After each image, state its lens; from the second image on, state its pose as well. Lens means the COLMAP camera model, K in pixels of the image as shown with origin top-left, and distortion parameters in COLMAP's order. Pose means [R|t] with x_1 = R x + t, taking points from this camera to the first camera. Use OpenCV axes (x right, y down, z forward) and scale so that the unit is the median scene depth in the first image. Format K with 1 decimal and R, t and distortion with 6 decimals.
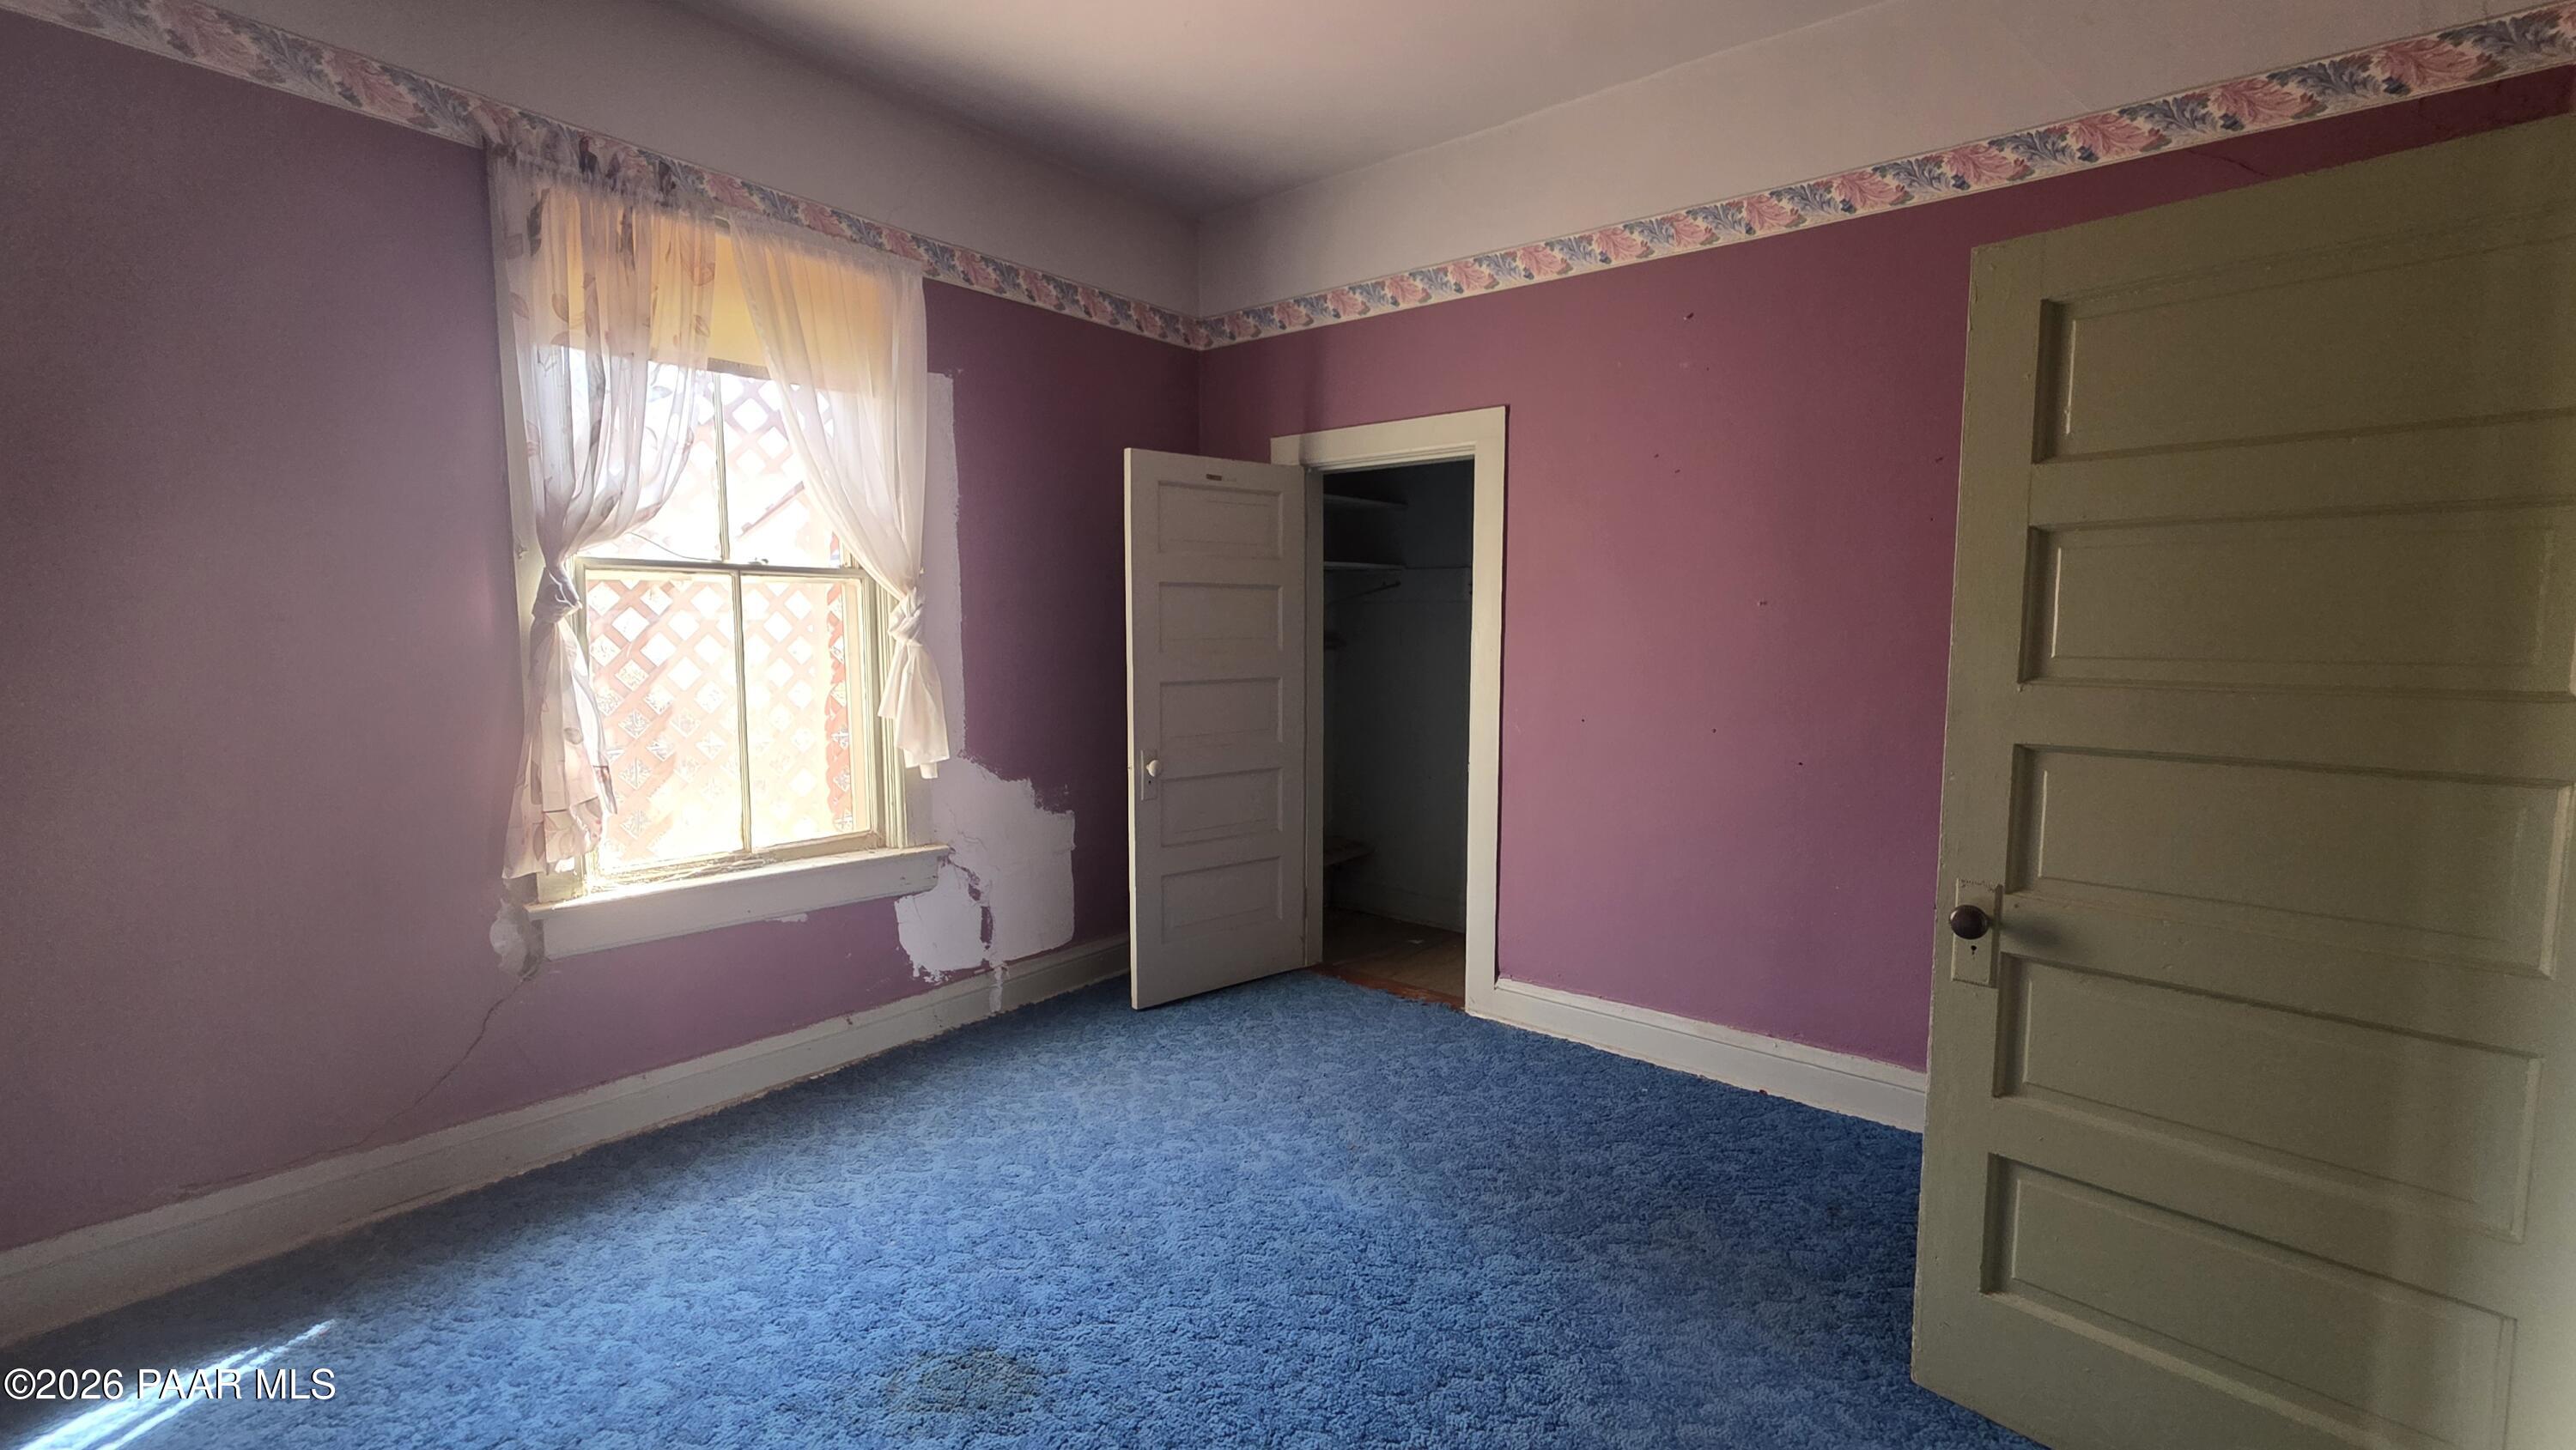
lens RADIAL K [[1087.4, 0, 1288.0], [0, 1087.4, 725.0], [0, 0, 1]] dist [0.002577, 0.000254]
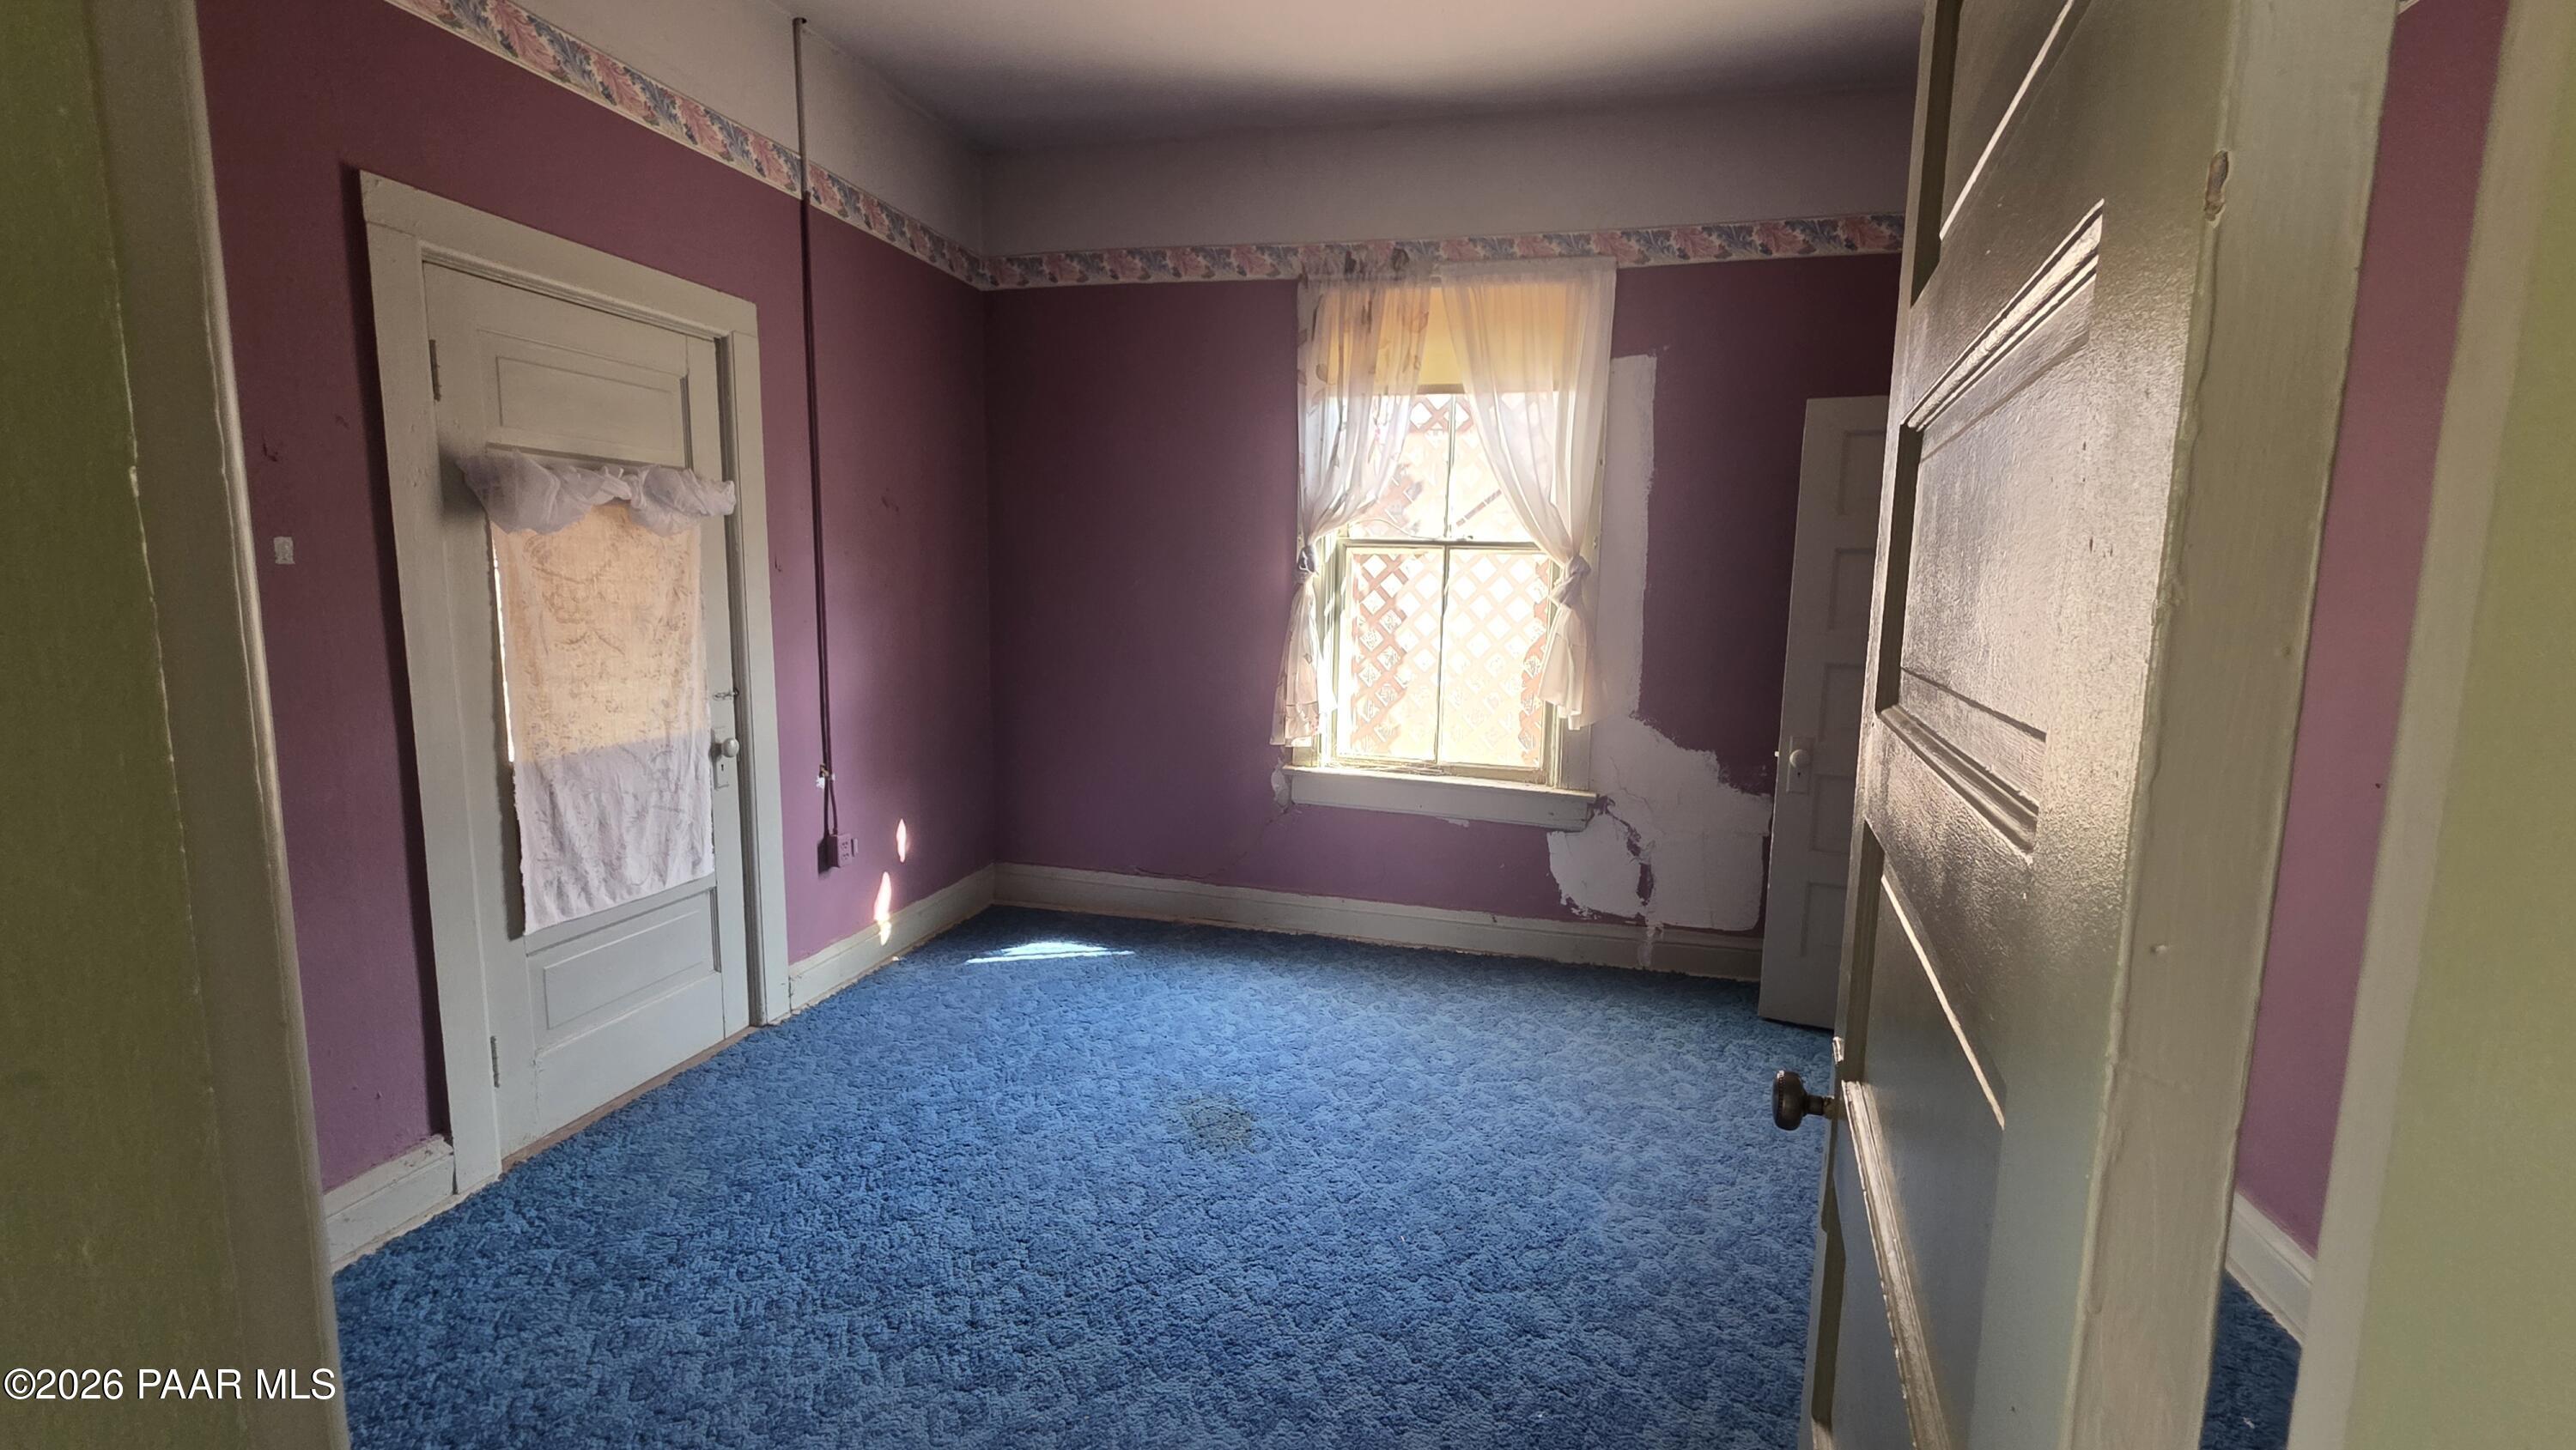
lens RADIAL K [[1087.4, 0, 1288.0], [0, 1087.4, 725.0], [0, 0, 1]] dist [0.002577, 0.000254]
pose [[0.421738, 0.128379, -0.897584, 0.625966], [-0.108445, 0.989962, 0.090637, -0.028400], [0.900209, 0.059113, 0.431426, 0.295578]]
